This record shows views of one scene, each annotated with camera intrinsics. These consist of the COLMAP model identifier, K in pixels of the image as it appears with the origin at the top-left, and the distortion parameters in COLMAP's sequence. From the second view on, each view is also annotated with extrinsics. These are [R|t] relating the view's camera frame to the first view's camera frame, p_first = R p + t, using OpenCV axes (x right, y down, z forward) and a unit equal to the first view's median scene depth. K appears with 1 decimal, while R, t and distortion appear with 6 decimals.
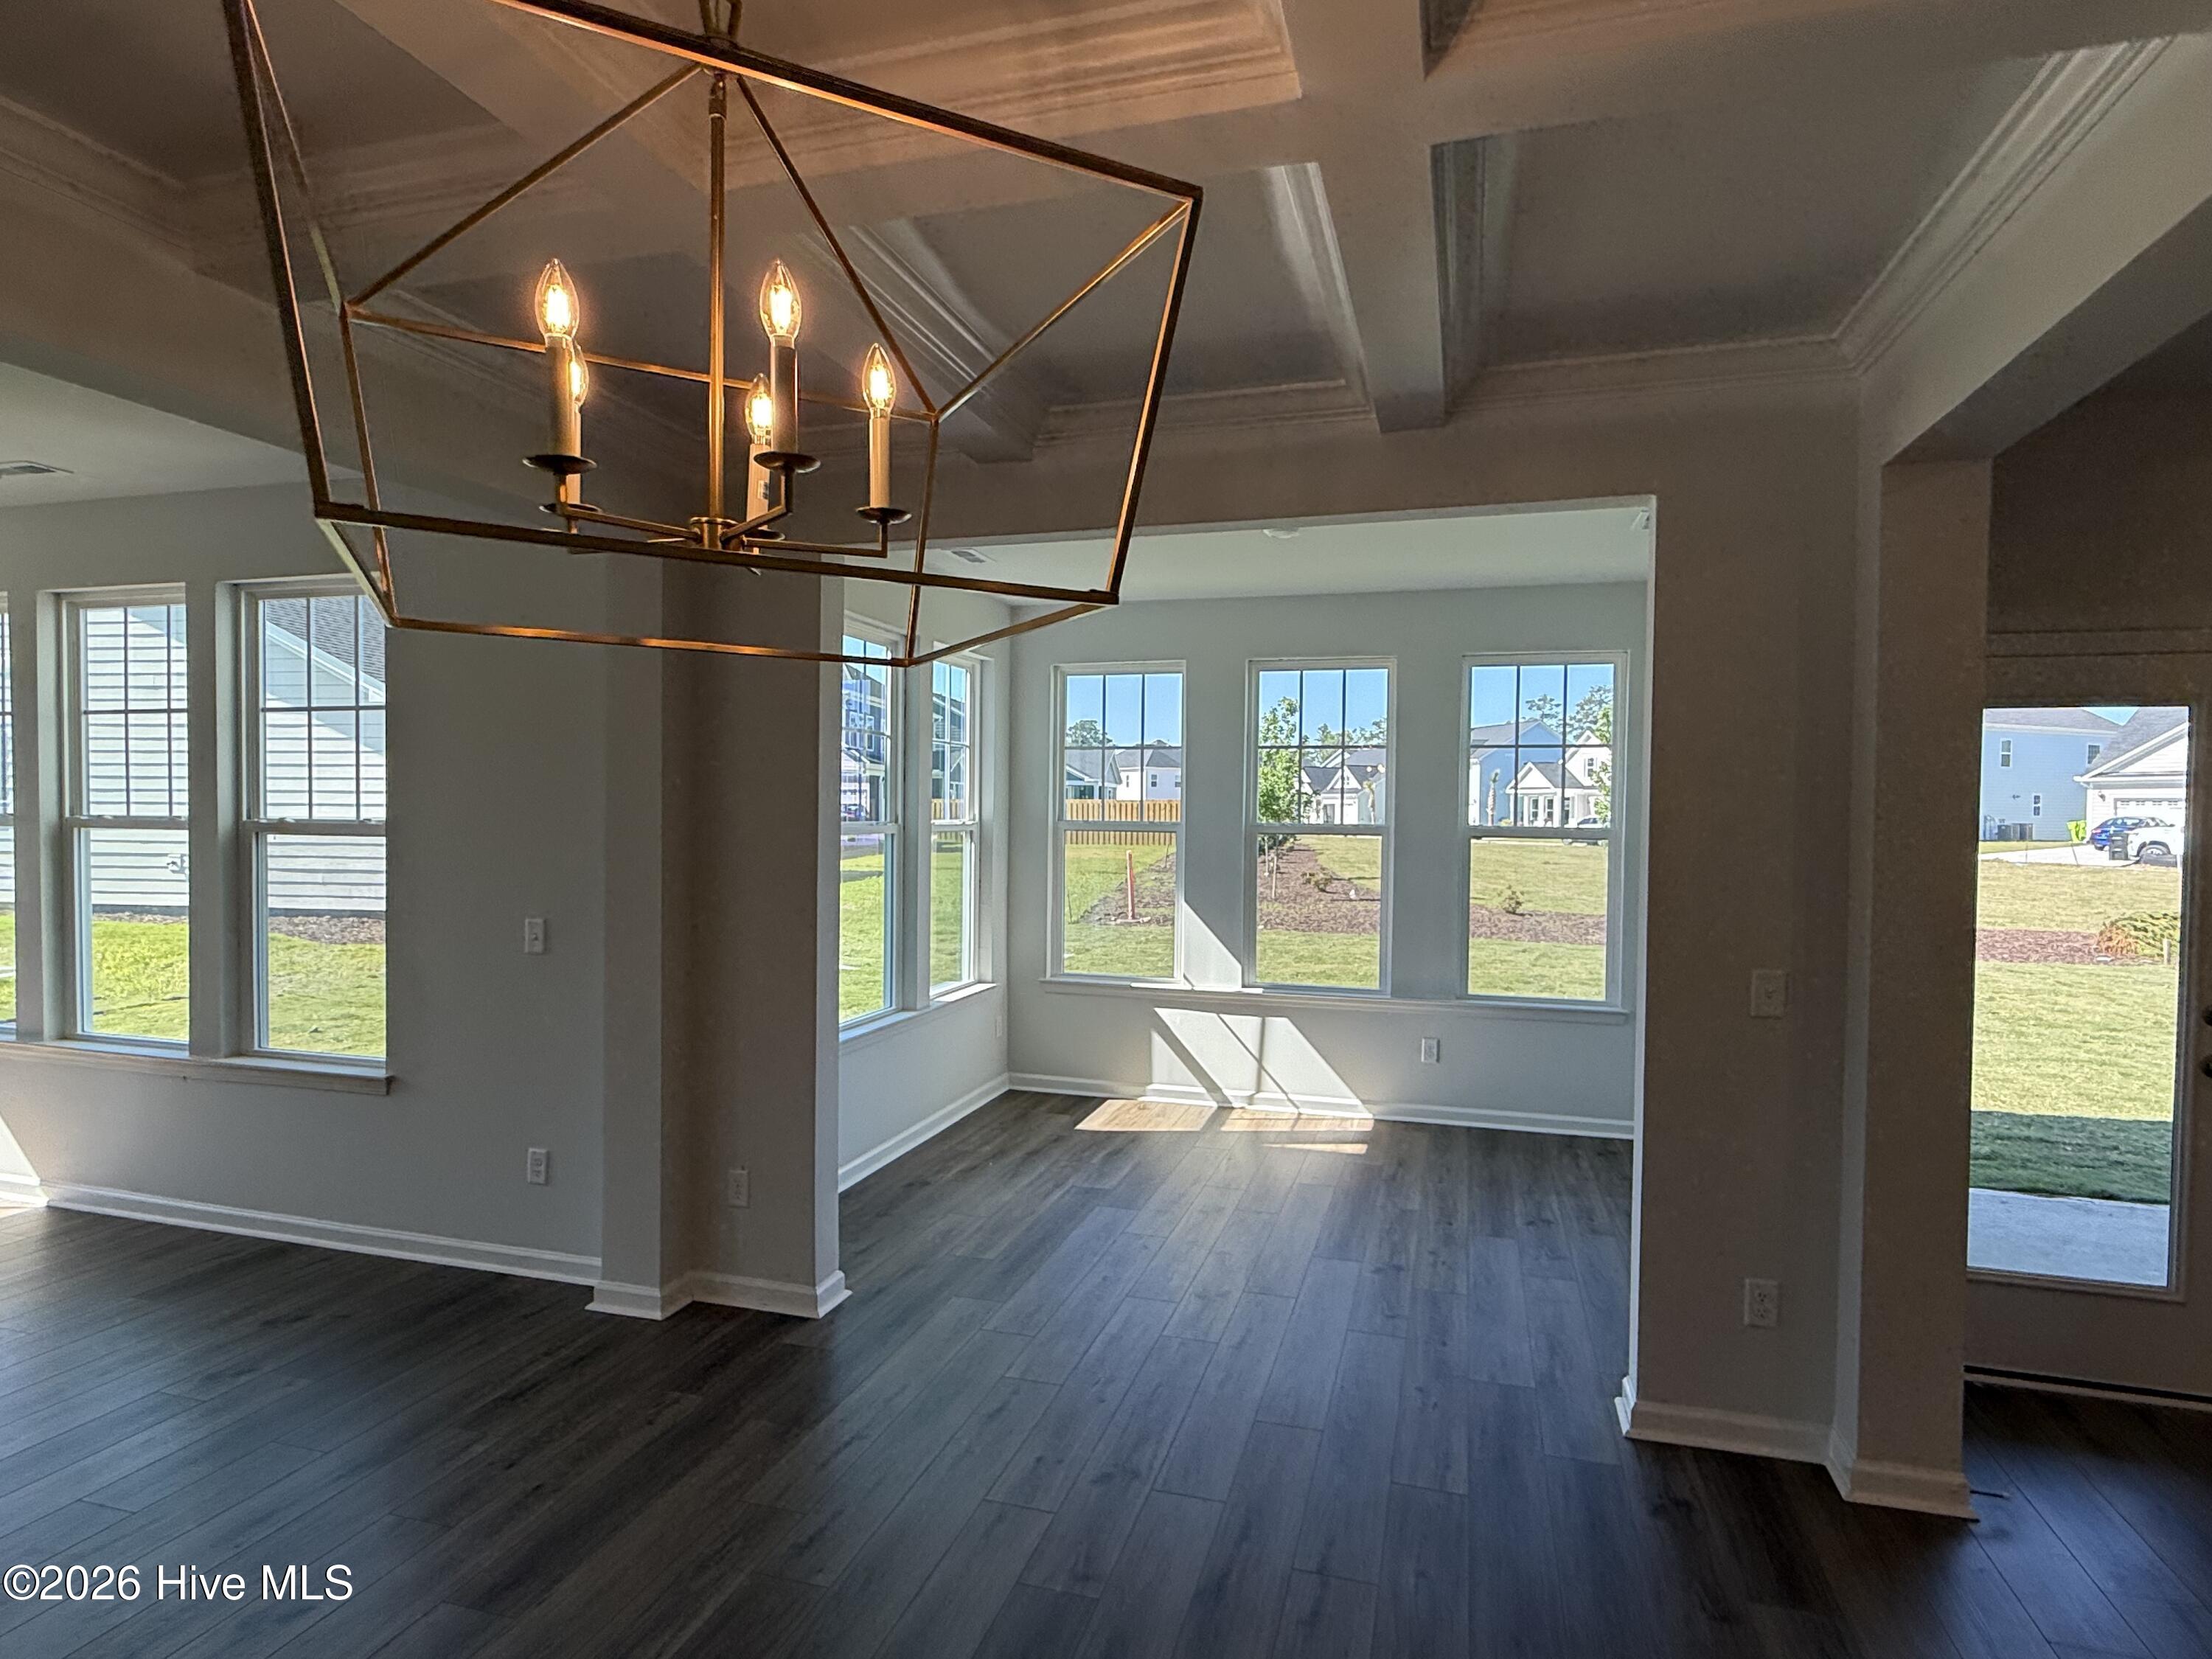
lens RADIAL K [[1198.5, 0, 1106.0], [0, 1198.5, 829.5], [0, 0, 1]] dist [-0.002653, 0.001413]
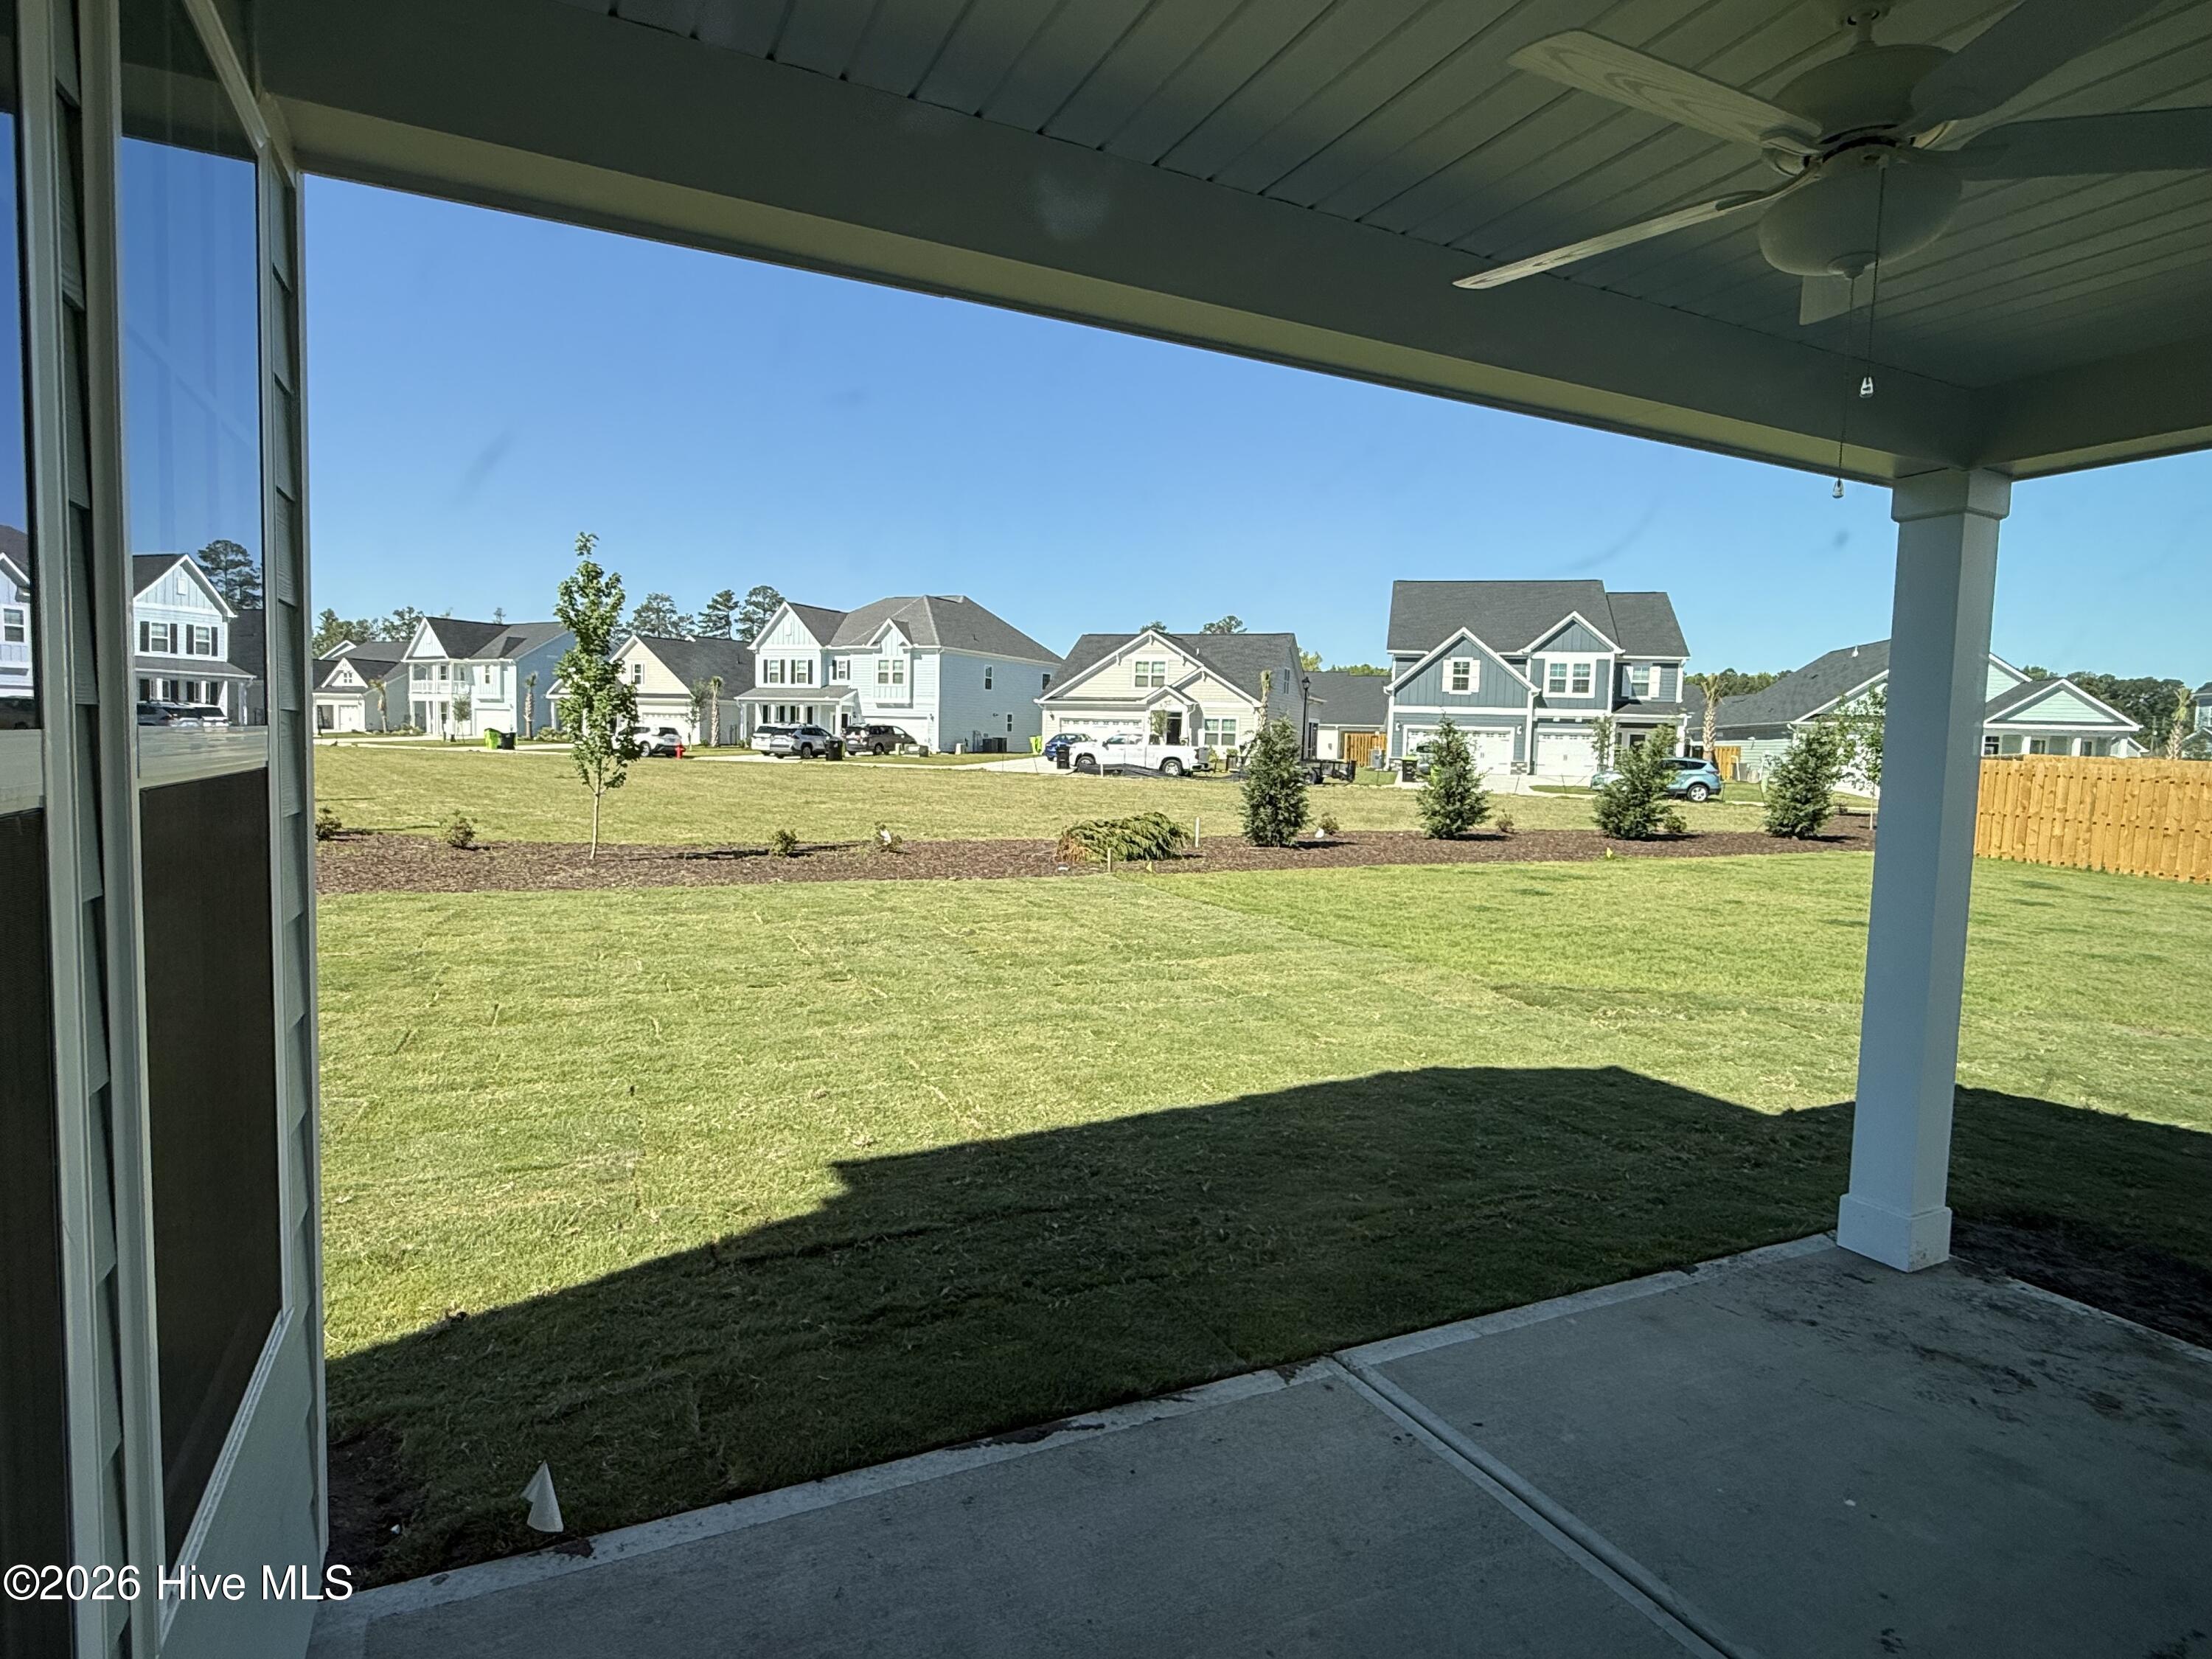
lens RADIAL K [[1198.5, 0, 1106.0], [0, 1198.5, 829.5], [0, 0, 1]] dist [-0.002653, 0.001413]
pose [[0.737544, -0.041012, 0.674053, 0.136101], [-0.009424, 0.997432, 0.070999, 0.001093], [-0.675234, -0.058717, 0.735263, 0.177921]]
